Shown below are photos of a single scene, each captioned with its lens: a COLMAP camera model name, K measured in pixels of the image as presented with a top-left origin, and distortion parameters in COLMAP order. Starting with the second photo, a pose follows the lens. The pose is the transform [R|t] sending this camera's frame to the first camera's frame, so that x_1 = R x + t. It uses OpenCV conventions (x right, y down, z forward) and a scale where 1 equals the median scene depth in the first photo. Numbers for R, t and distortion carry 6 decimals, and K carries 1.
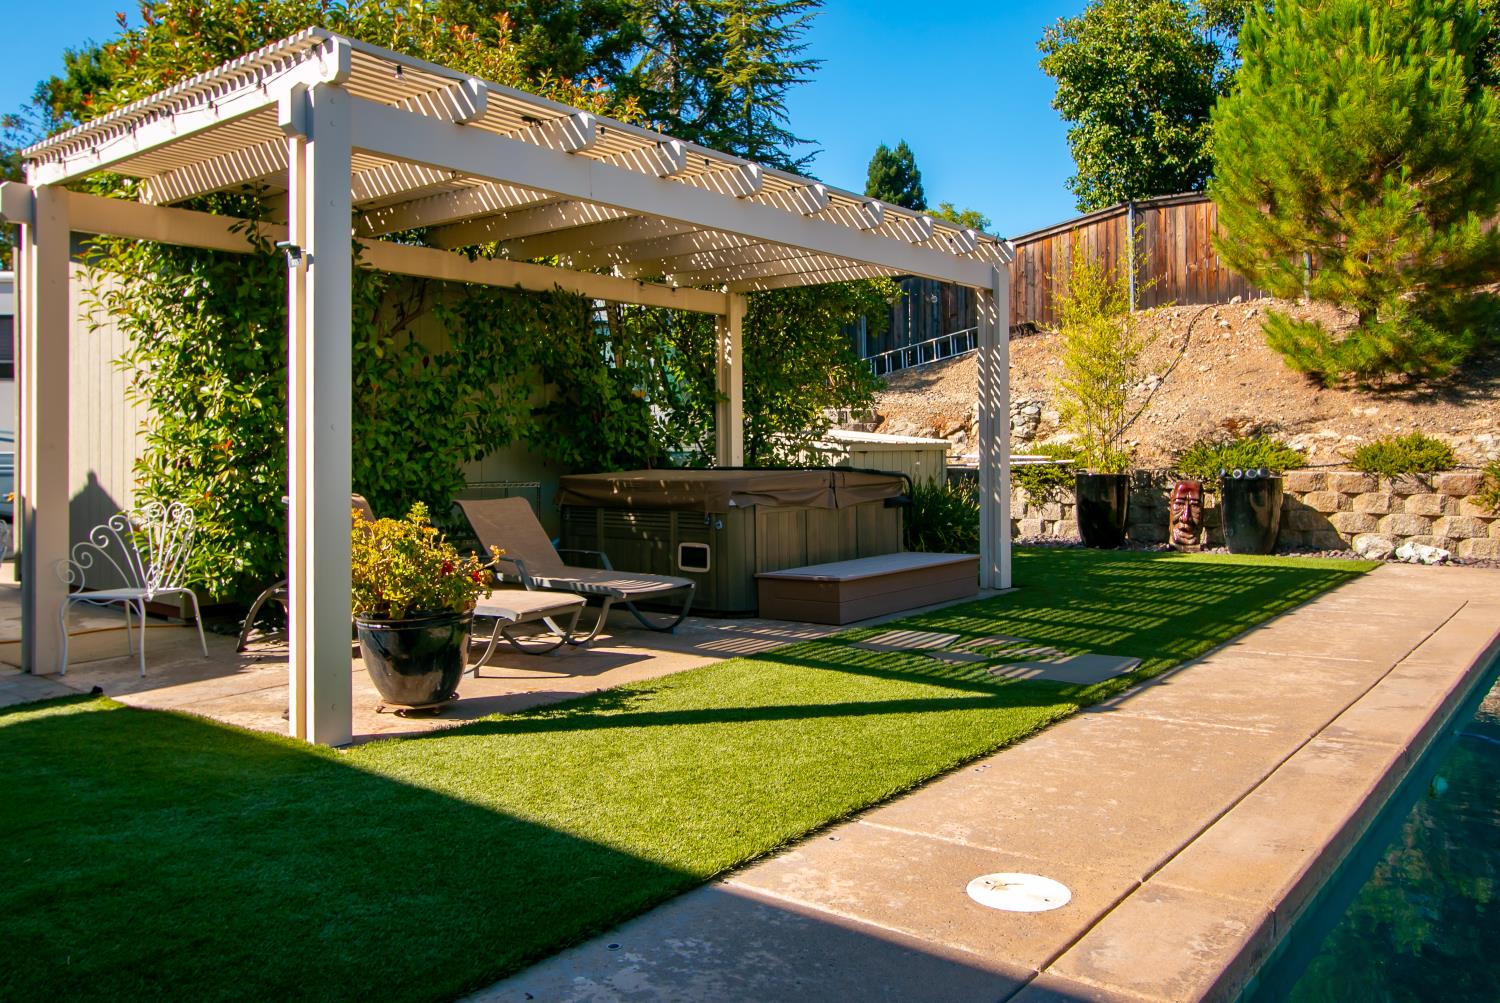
lens RADIAL K [[1121.9, 0, 748.1], [0, 1121.9, 436.8], [0, 0, 1]] dist [0.002029, 0.001068]
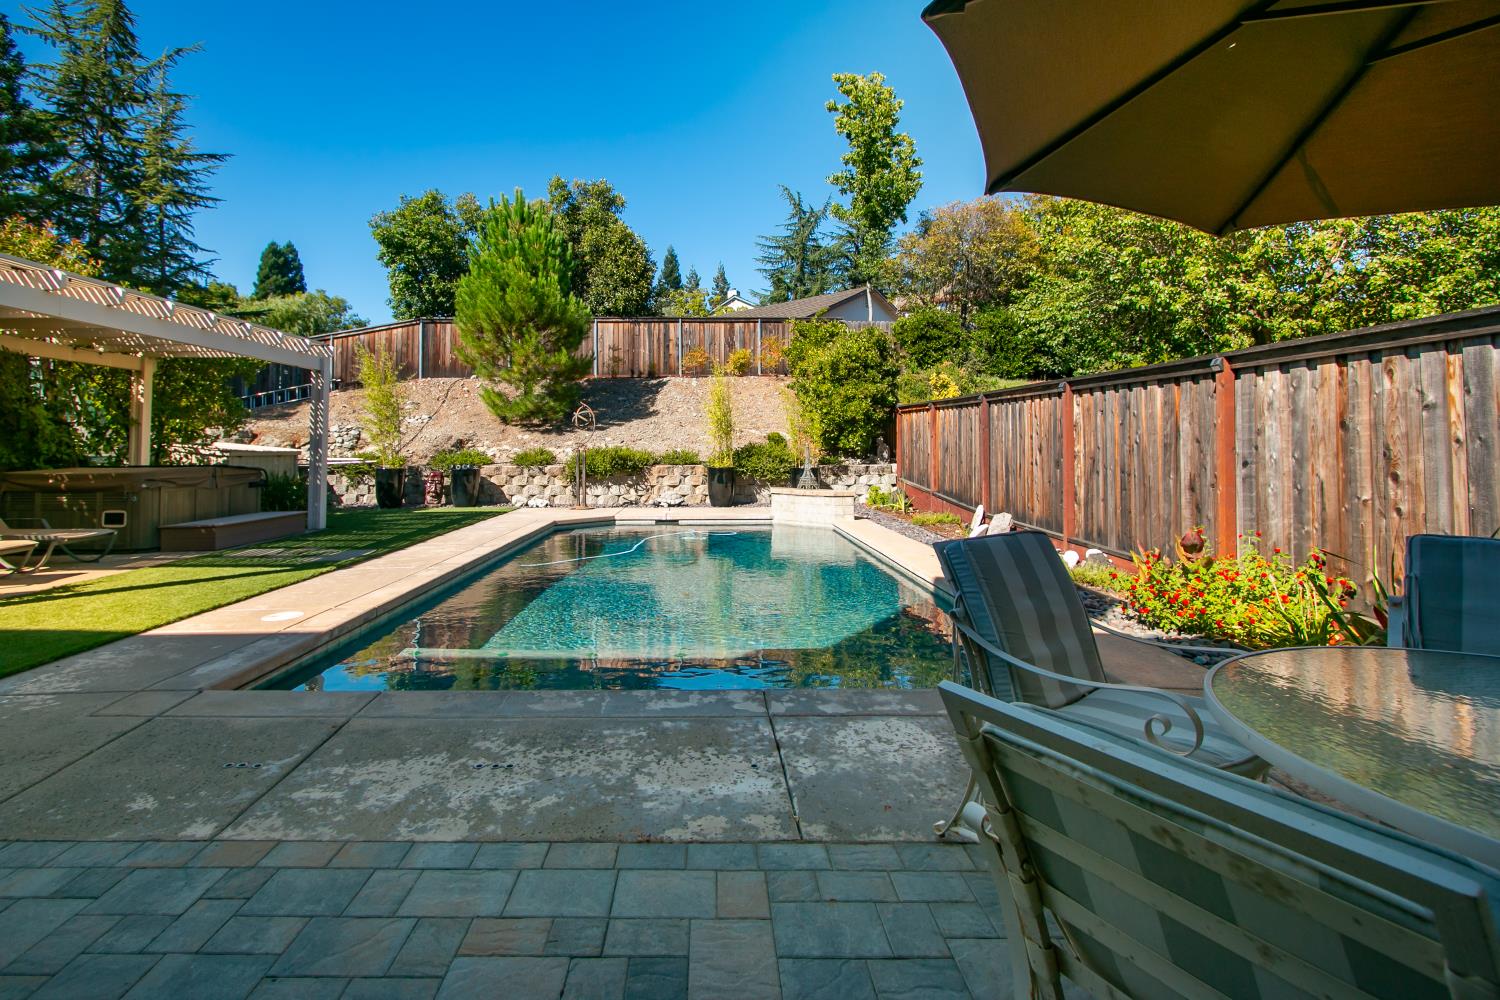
lens RADIAL K [[716.1, 0, 701.8], [0, 716.1, 412.7], [0, 0, 1]] dist [-0.013161, -0.000095]
pose [[0.787052, 0.035654, 0.615856, -0.010008], [-0.006432, 0.998748, -0.049600, -0.003382], [-0.616854, 0.035077, 0.786296, -0.258766]]
